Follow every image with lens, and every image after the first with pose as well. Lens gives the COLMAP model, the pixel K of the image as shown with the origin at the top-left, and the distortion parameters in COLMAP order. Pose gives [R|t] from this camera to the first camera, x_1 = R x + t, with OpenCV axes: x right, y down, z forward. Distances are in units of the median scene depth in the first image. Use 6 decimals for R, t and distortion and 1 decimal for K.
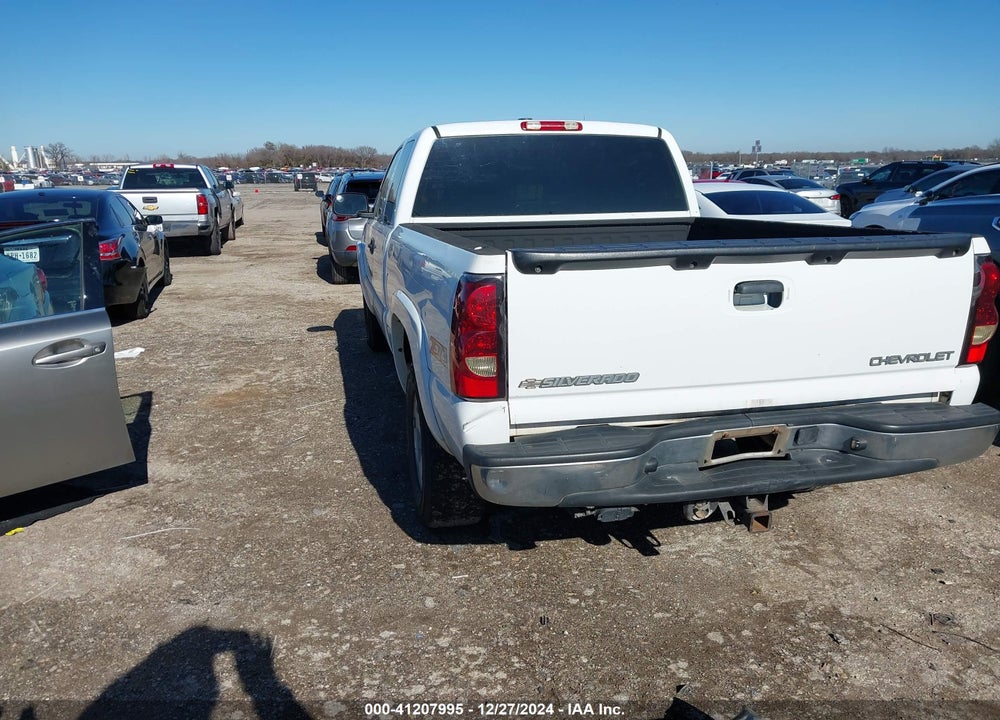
lens RADIAL K [[774.0, 0, 500.0], [0, 774.0, 360.0], [0, 0, 1]] dist [0.009294, -0.003845]
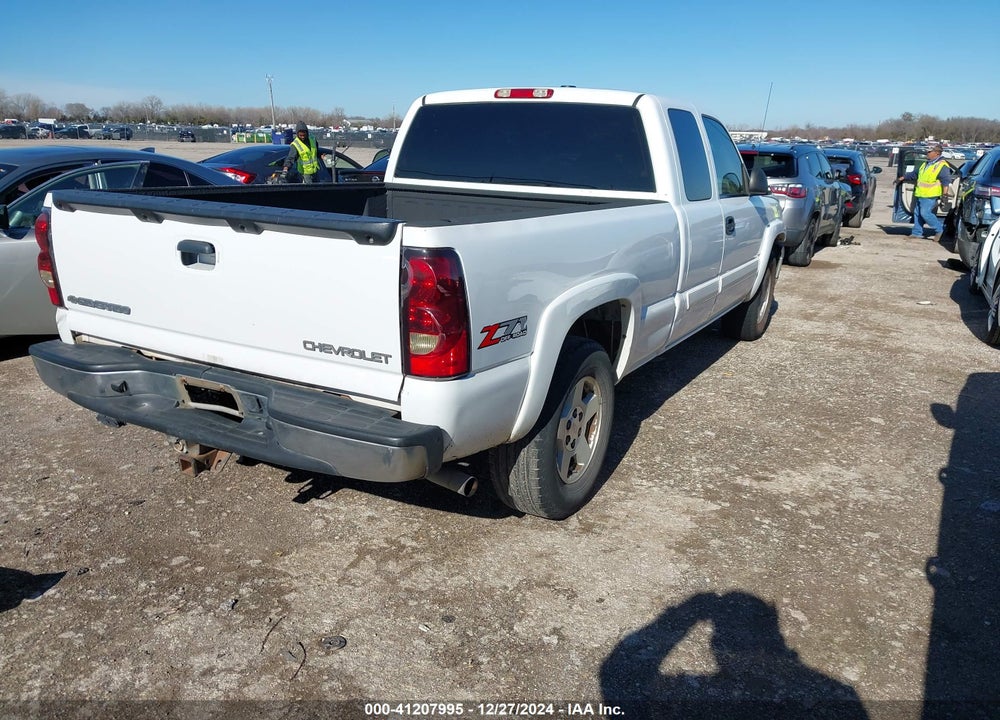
lens RADIAL K [[774.0, 0, 500.0], [0, 774.0, 360.0], [0, 0, 1]] dist [0.009294, -0.003845]
pose [[0.748061, 0.210342, -0.629413, 1.186666], [-0.187655, 0.976778, 0.103398, -0.115132], [0.636545, 0.040764, 0.770161, 0.403502]]
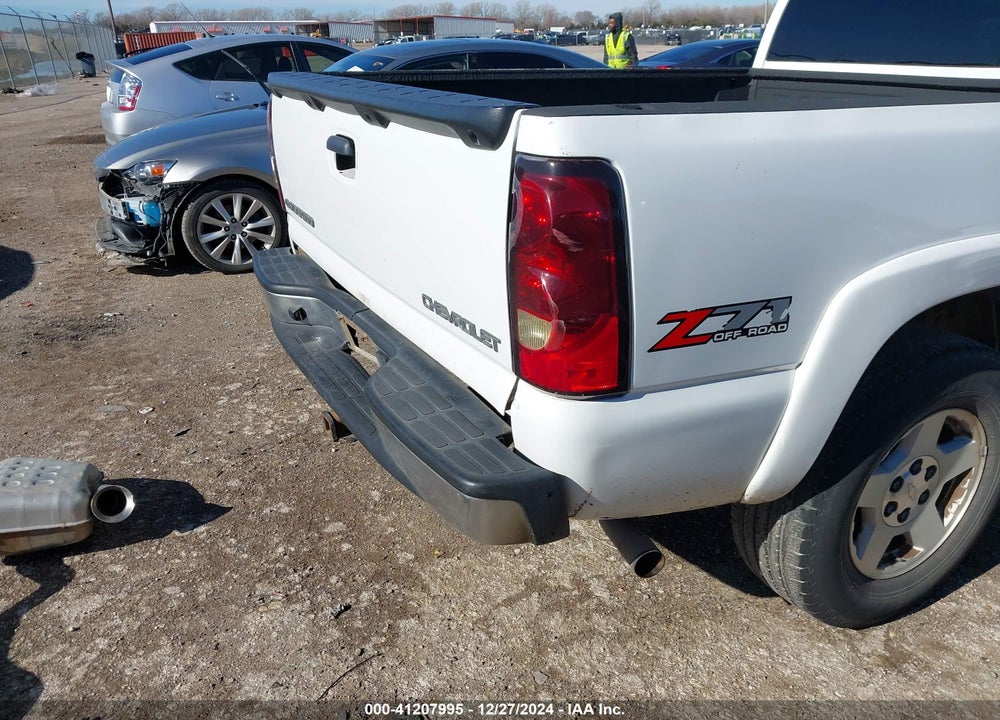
lens RADIAL K [[774.5, 0, 503.3], [0, 774.5, 379.2], [0, 0, 1]] dist [0.098972, -0.183641]
pose [[0.268039, 0.394302, -0.879023, 1.025327], [-0.221477, 0.913192, 0.342094, -0.161257], [0.937605, 0.102989, 0.332100, 0.810763]]
